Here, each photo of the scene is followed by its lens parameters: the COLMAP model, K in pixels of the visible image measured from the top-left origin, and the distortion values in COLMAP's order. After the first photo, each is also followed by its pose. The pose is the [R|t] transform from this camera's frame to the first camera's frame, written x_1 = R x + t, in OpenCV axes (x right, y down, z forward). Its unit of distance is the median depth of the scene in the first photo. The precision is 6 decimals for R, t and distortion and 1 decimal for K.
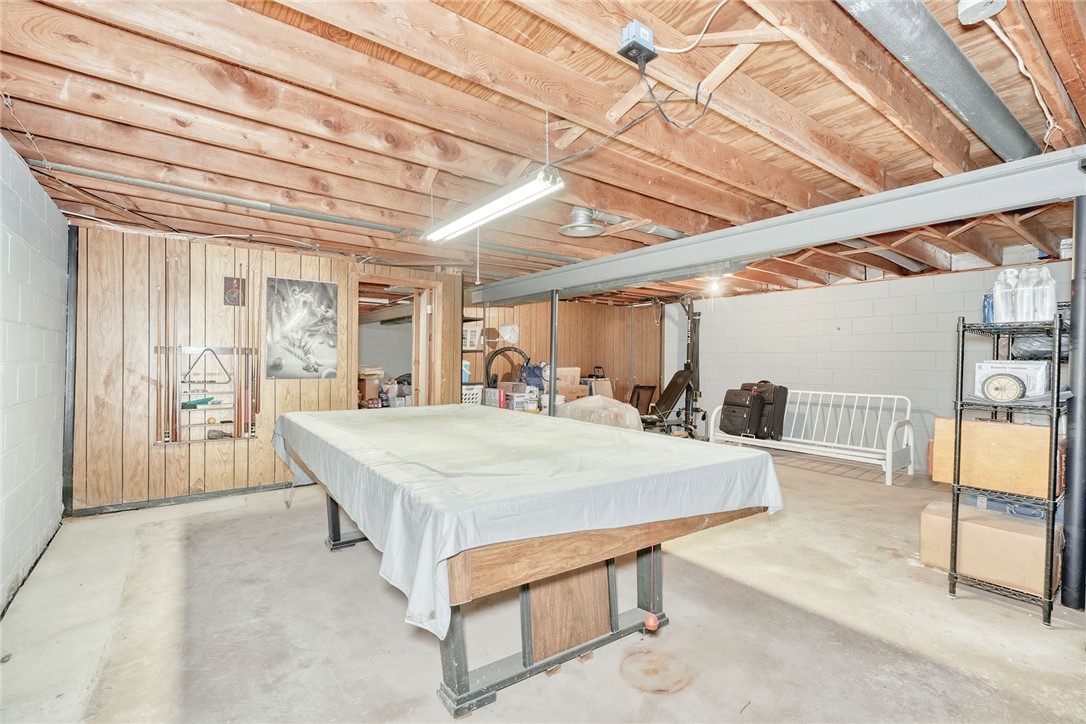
lens RADIAL K [[498.4, 0, 540.8], [0, 498.4, 364.3], [0, 0, 1]] dist [-0.002820, 0.000098]
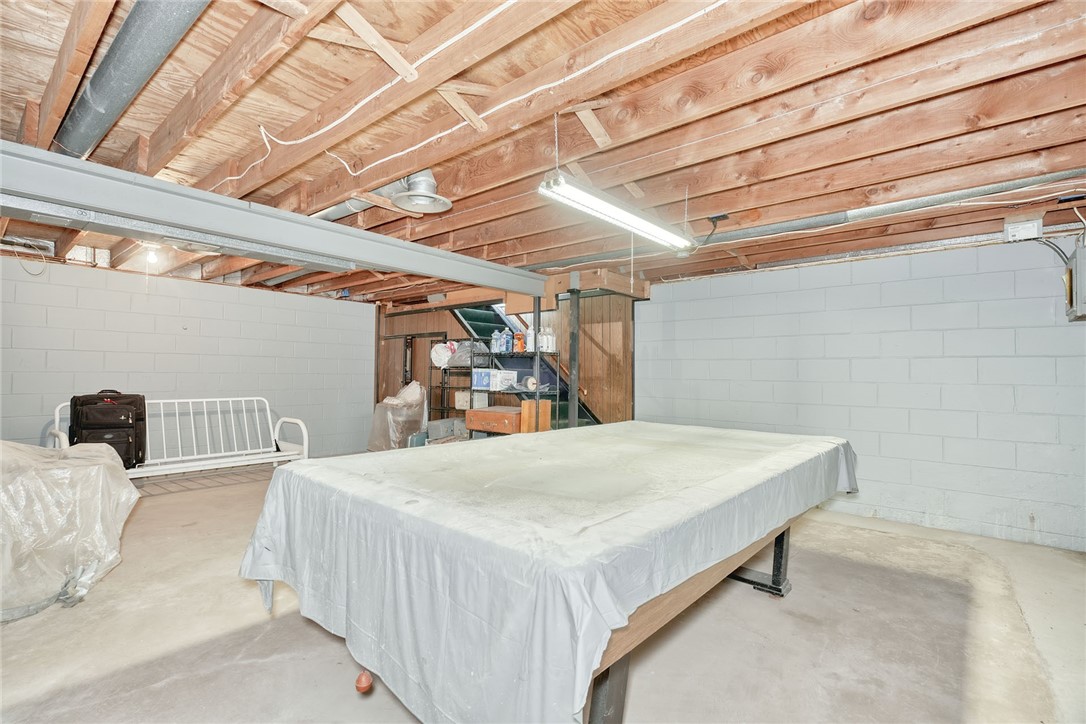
lens RADIAL K [[498.4, 0, 540.8], [0, 498.4, 364.3], [0, 0, 1]] dist [-0.002820, 0.000098]
pose [[-0.239909, 0.005542, 0.970780, -0.982055], [-0.011988, 0.999891, -0.008671, -0.013767], [-0.970721, -0.013718, -0.239816, 1.365678]]
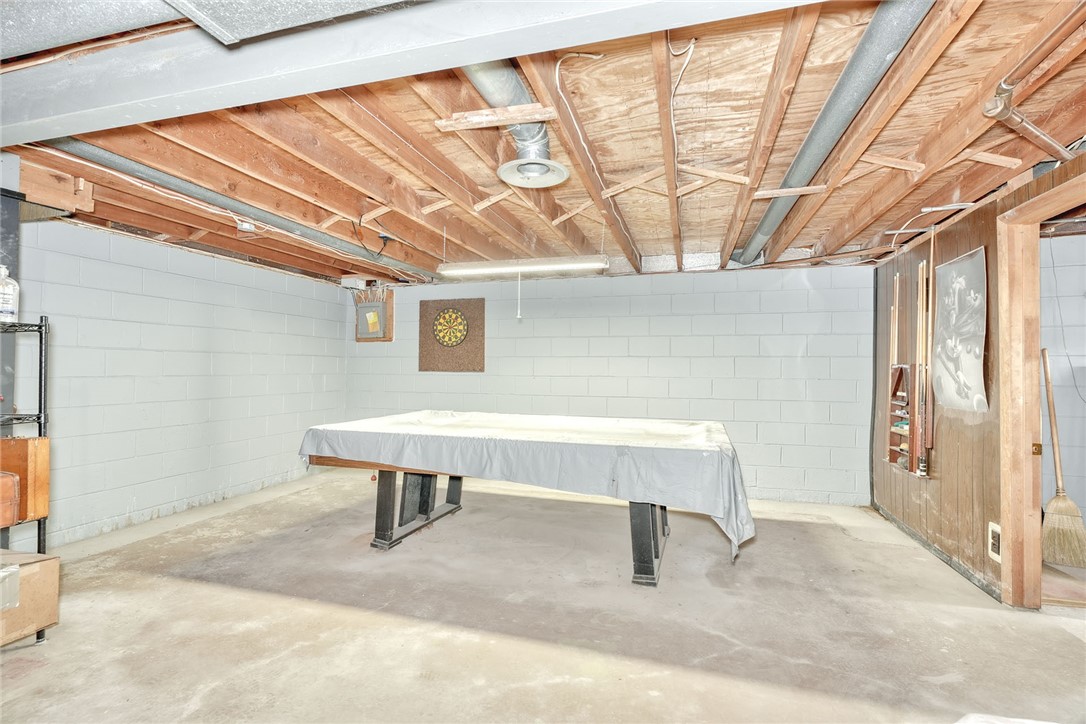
lens RADIAL K [[480.3, 0, 541.7], [0, 480.3, 371.3], [0, 0, 1]] dist [0.000648, 0.000188]
pose [[-0.796929, -0.015151, -0.603883, 0.607451], [-0.018944, 0.999821, -0.000085, -0.017959], [0.603776, 0.011372, -0.797073, 2.054017]]
